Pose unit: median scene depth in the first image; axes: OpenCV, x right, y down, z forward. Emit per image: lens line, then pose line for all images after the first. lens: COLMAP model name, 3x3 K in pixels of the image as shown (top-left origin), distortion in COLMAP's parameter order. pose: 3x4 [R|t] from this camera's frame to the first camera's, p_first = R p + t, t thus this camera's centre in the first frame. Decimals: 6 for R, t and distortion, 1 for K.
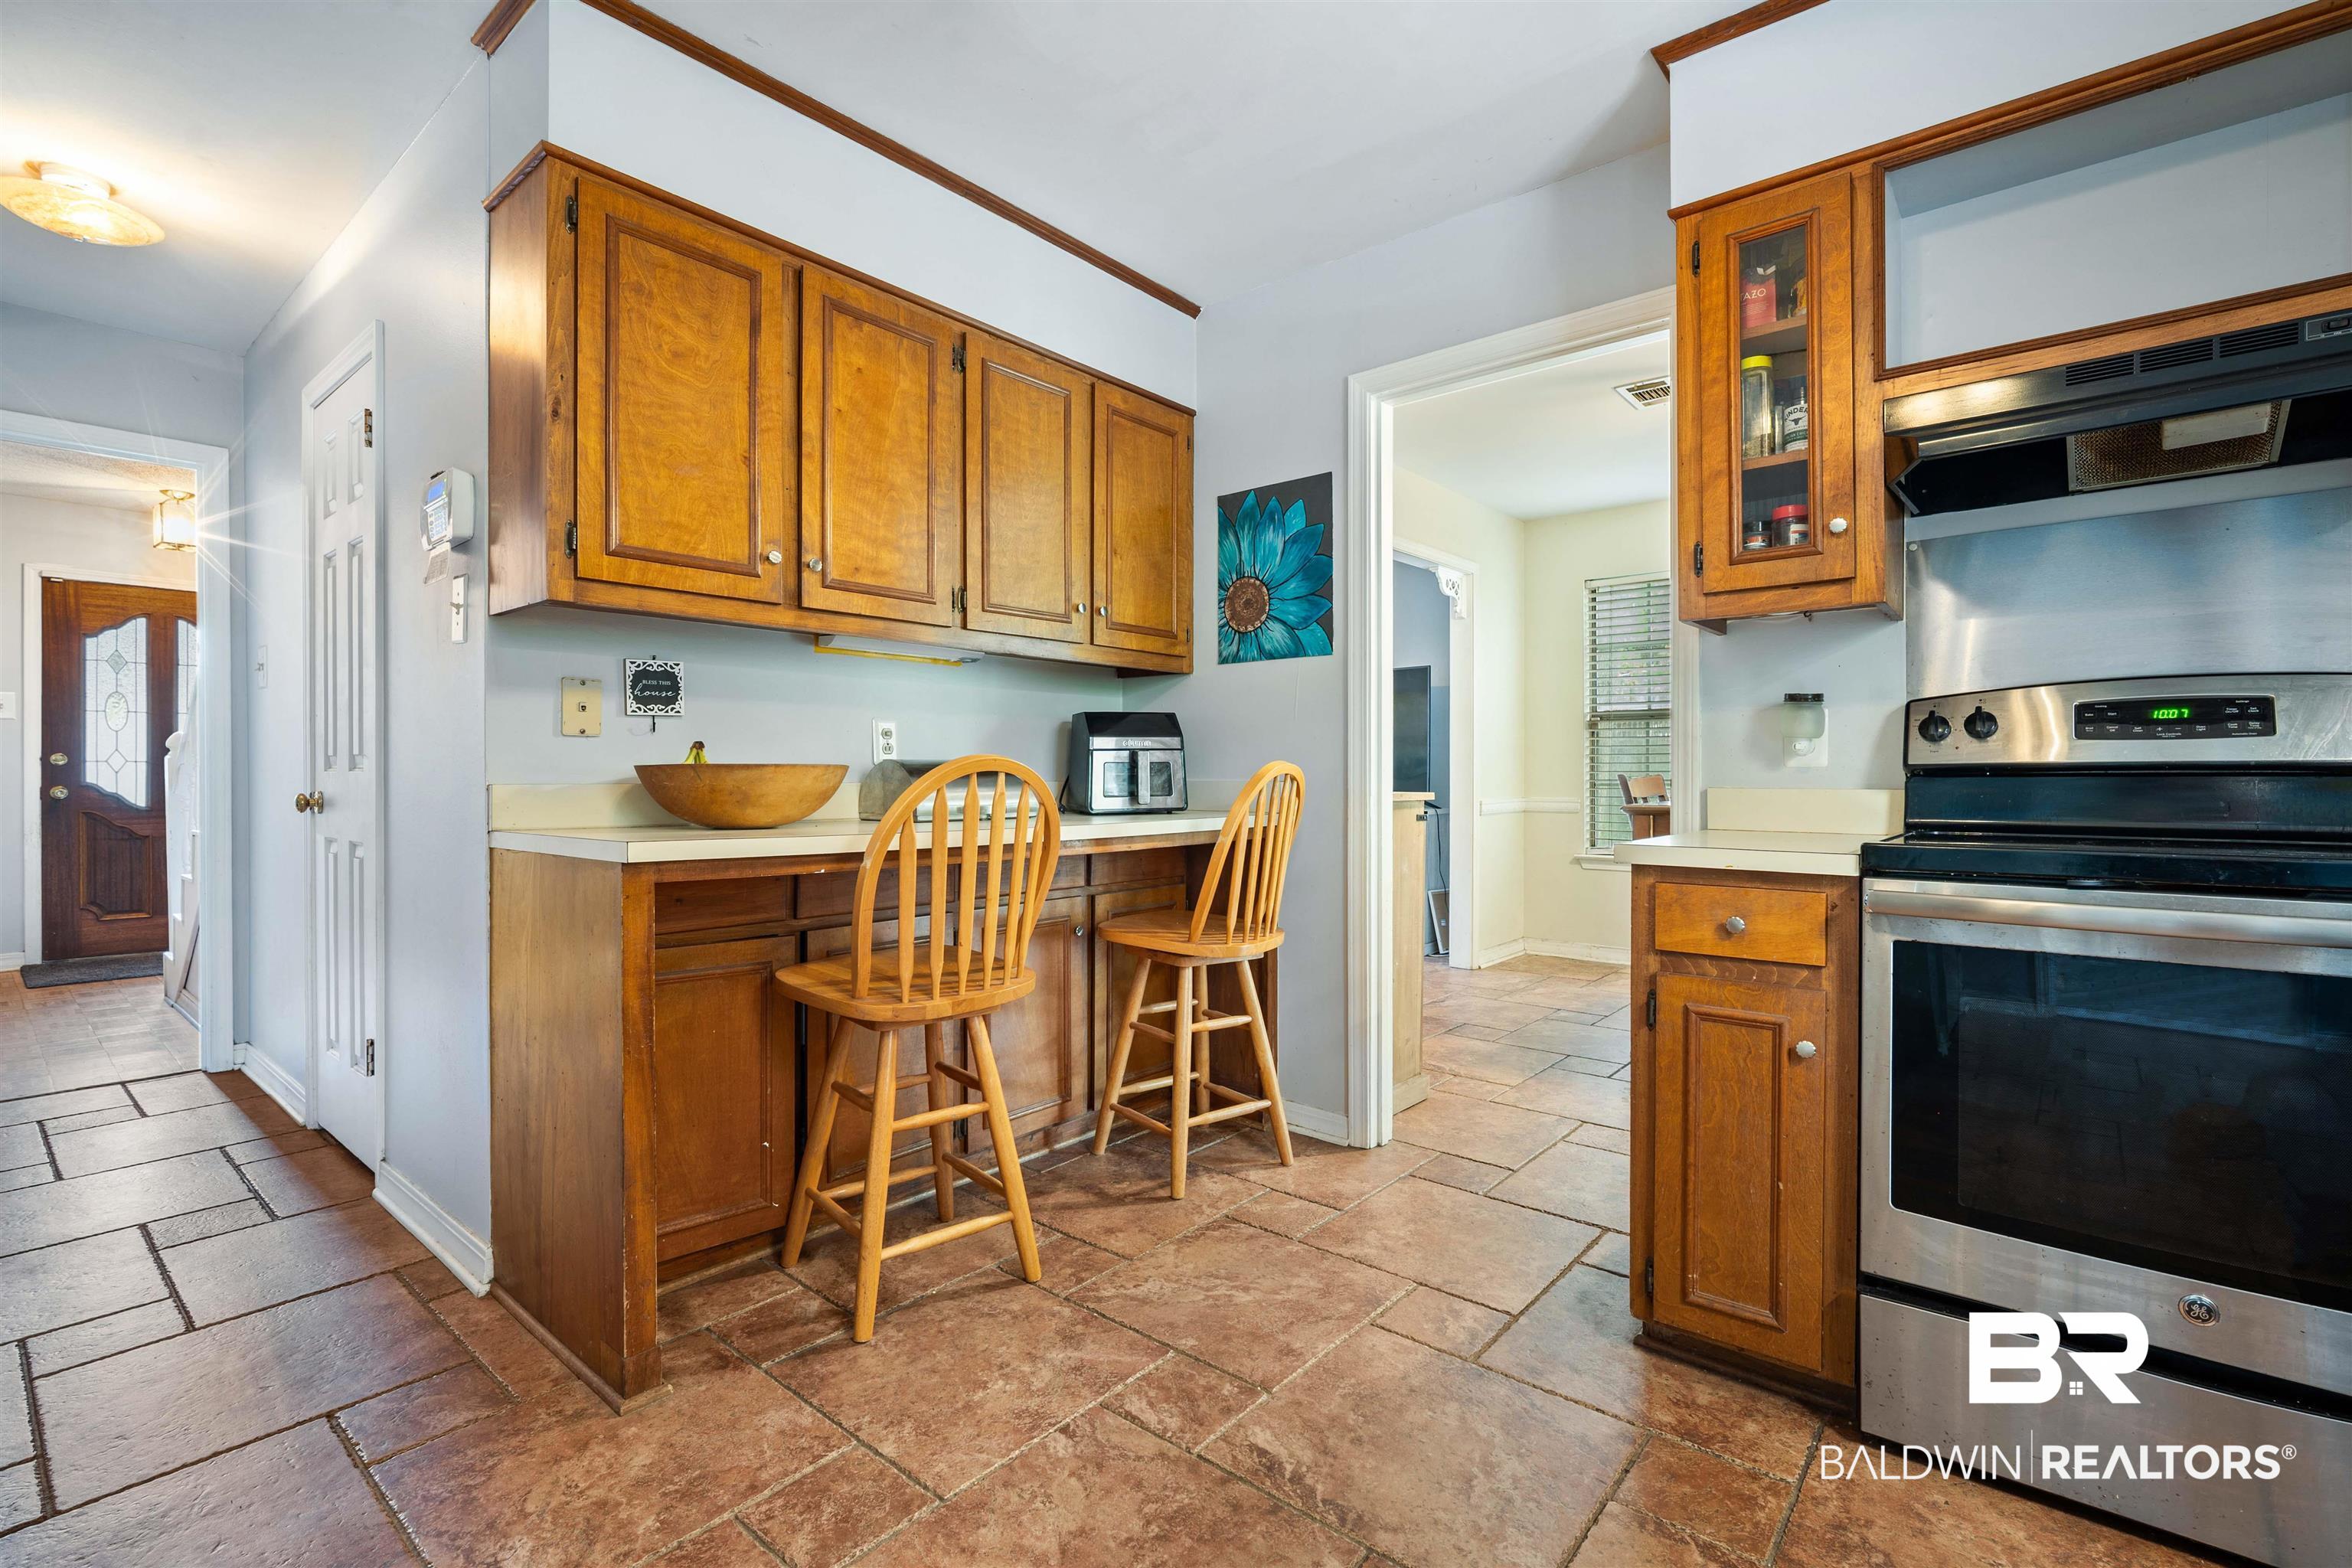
lens RADIAL K [[1037.5, 0, 1224.9], [0, 1037.5, 776.1], [0, 0, 1]] dist [-0.013688, 0.002902]
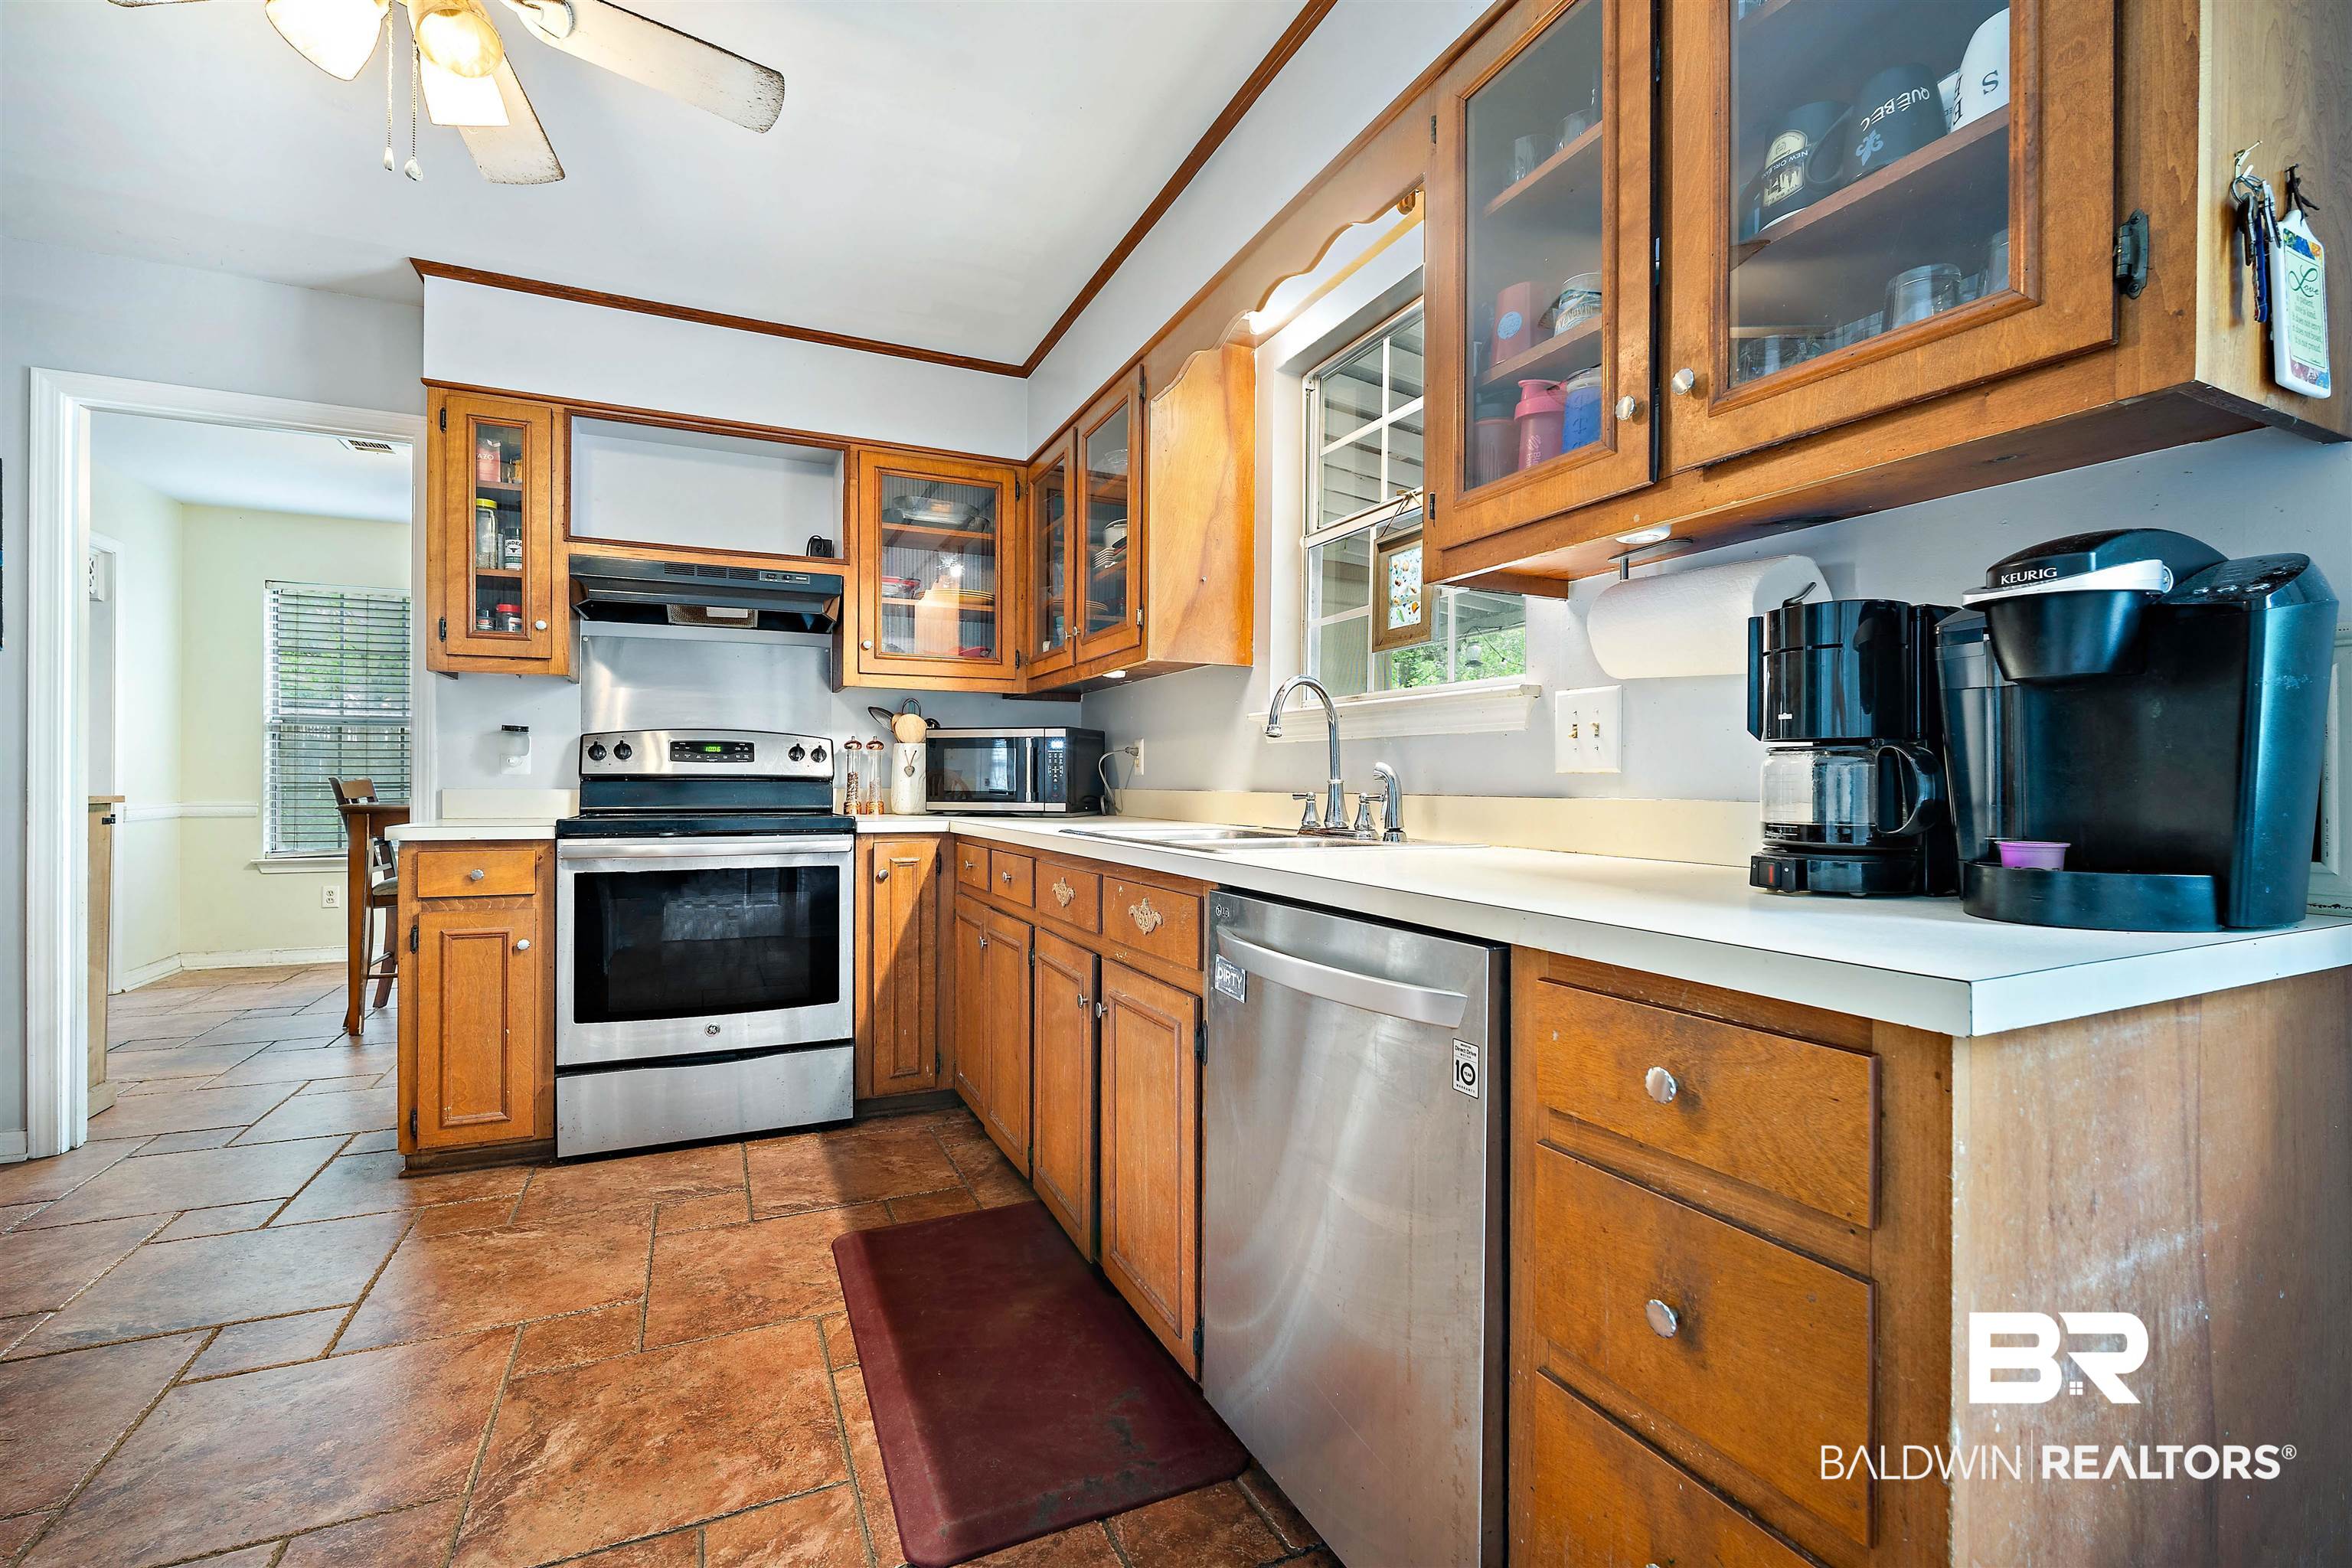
lens RADIAL K [[1037.5, 0, 1176.3], [0, 1037.5, 783.0], [0, 0, 1]] dist [-0.013688, 0.002902]
pose [[0.444627, 0.000636, 0.895715, -0.405726], [-0.003801, 0.999992, 0.001177, -0.002004], [-0.895708, -0.003928, 0.444626, -0.601856]]
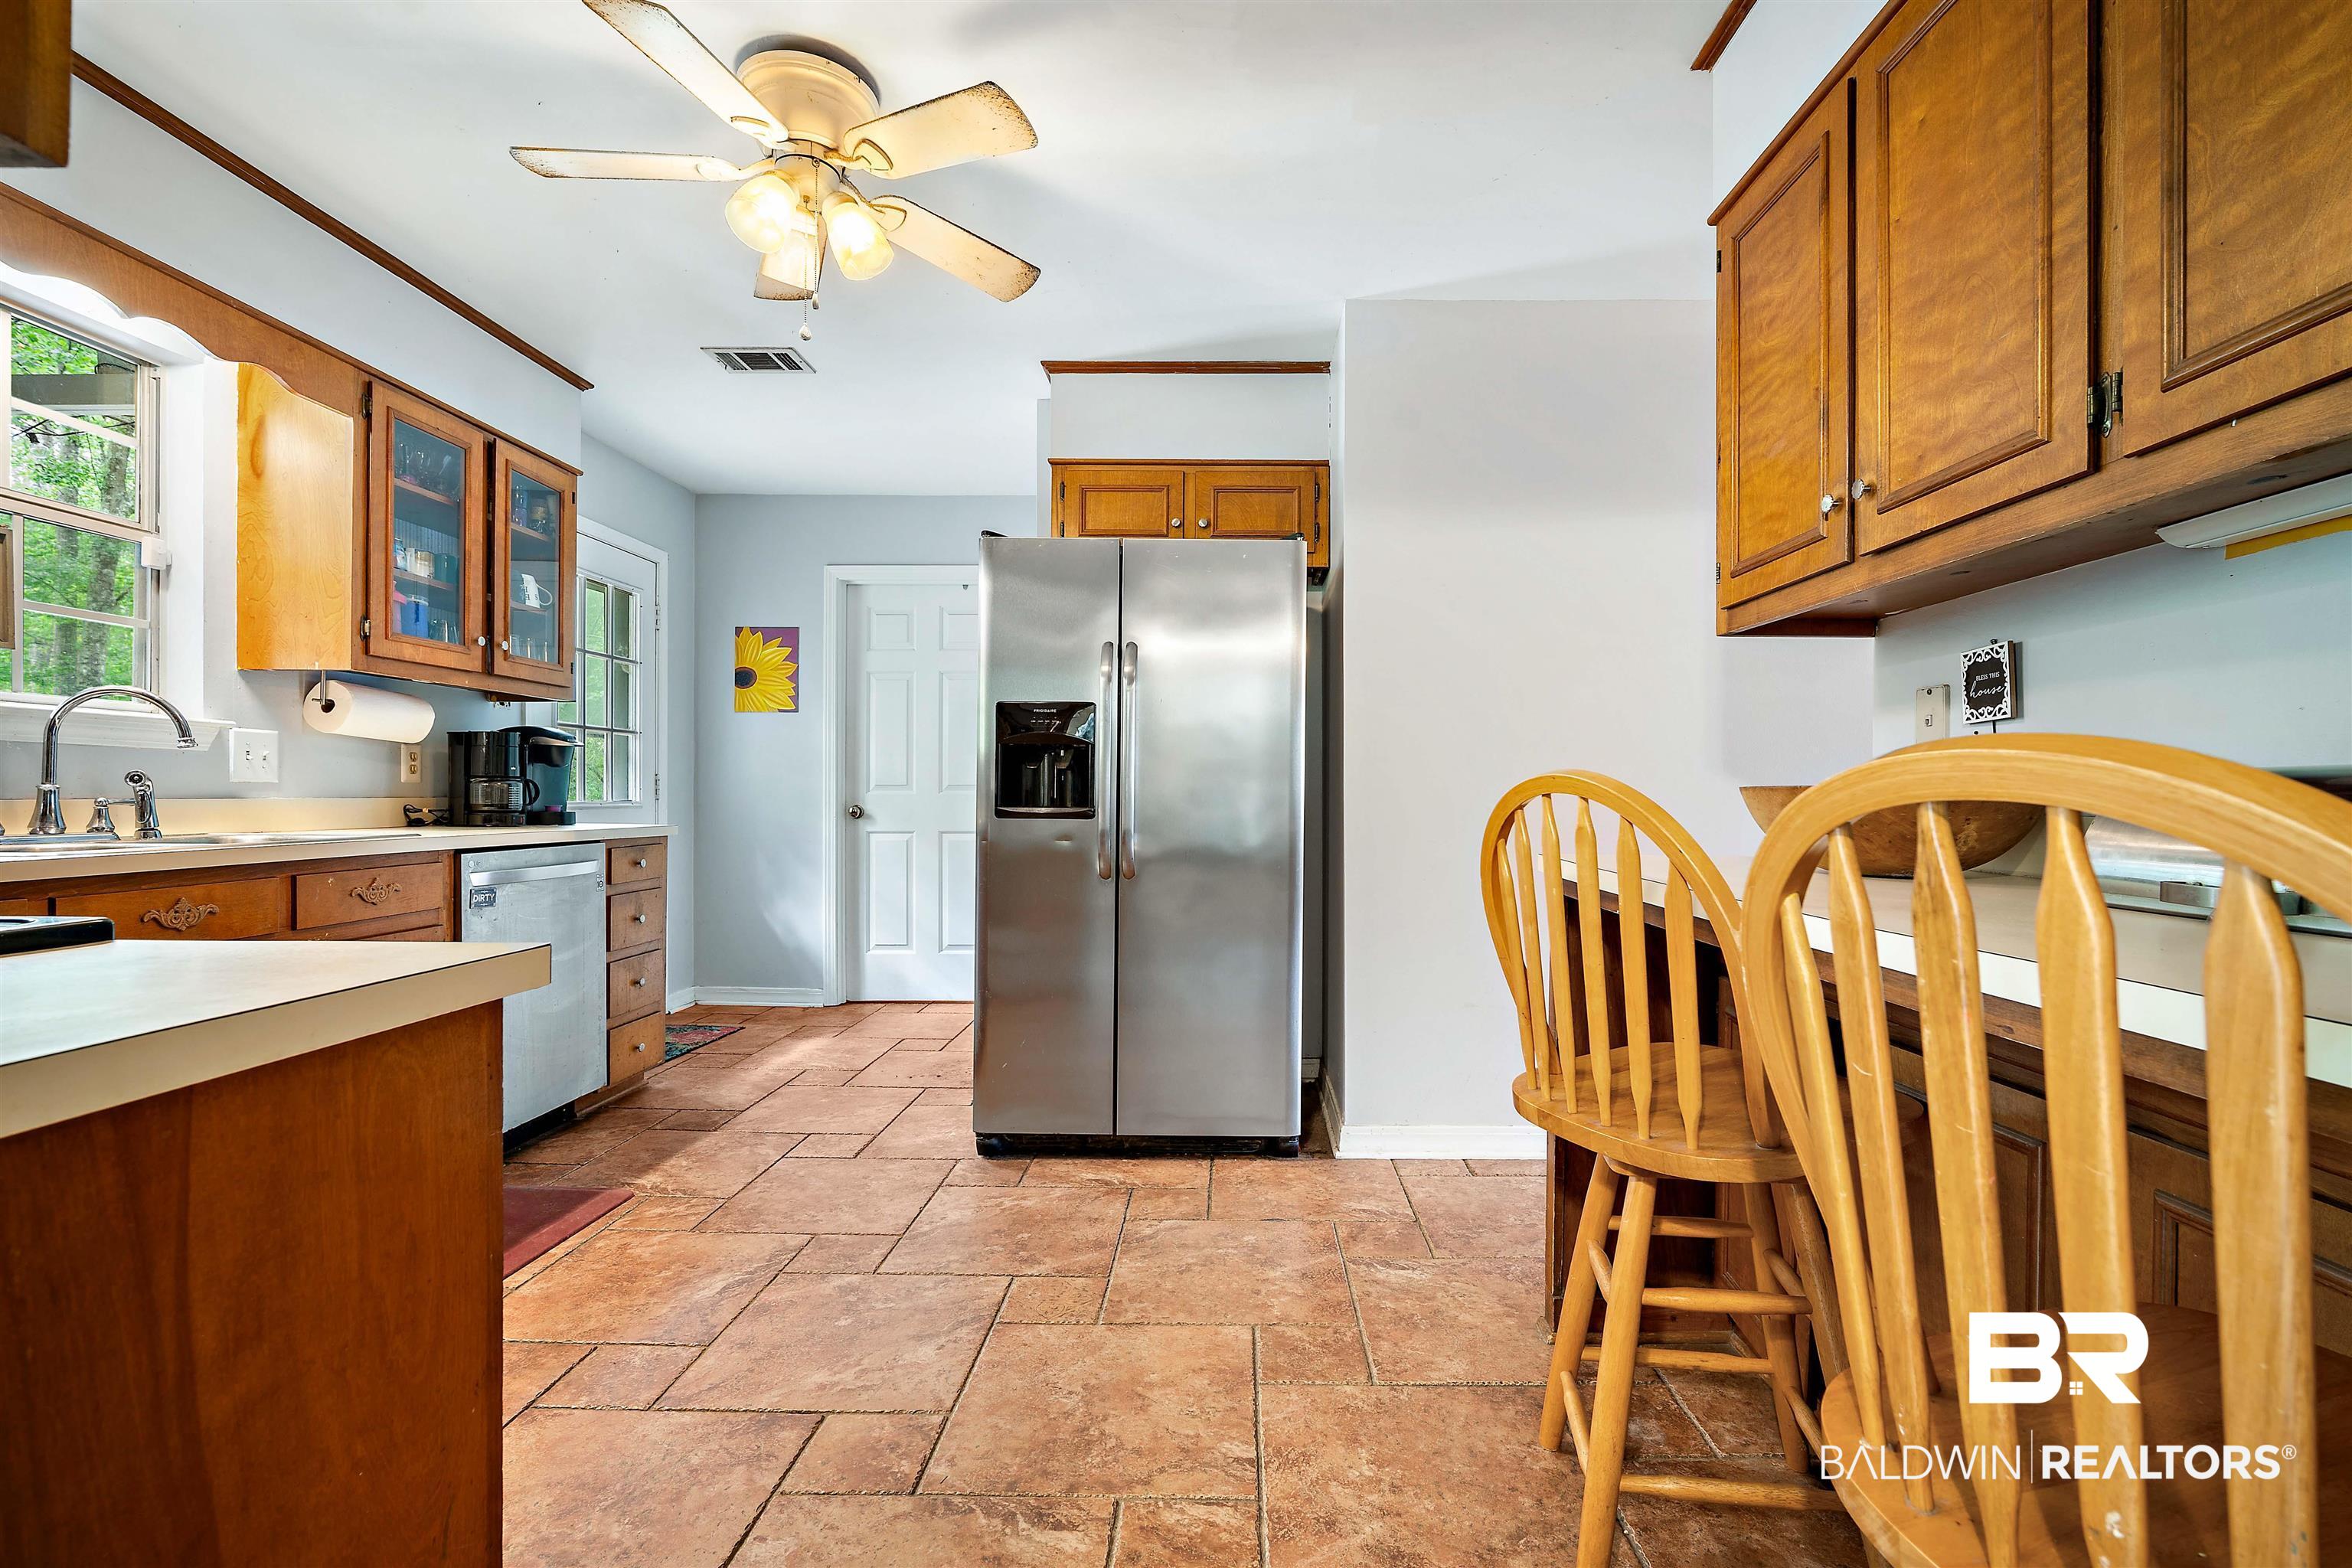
lens RADIAL K [[1037.5, 0, 1198.2], [0, 1037.5, 790.5], [0, 0, 1]] dist [-0.013688, 0.002902]
pose [[-0.800643, -0.006211, -0.599109, 0.429413], [-0.006282, 0.999978, -0.001971, -0.005381], [0.599108, 0.002186, -0.800665, 1.573185]]
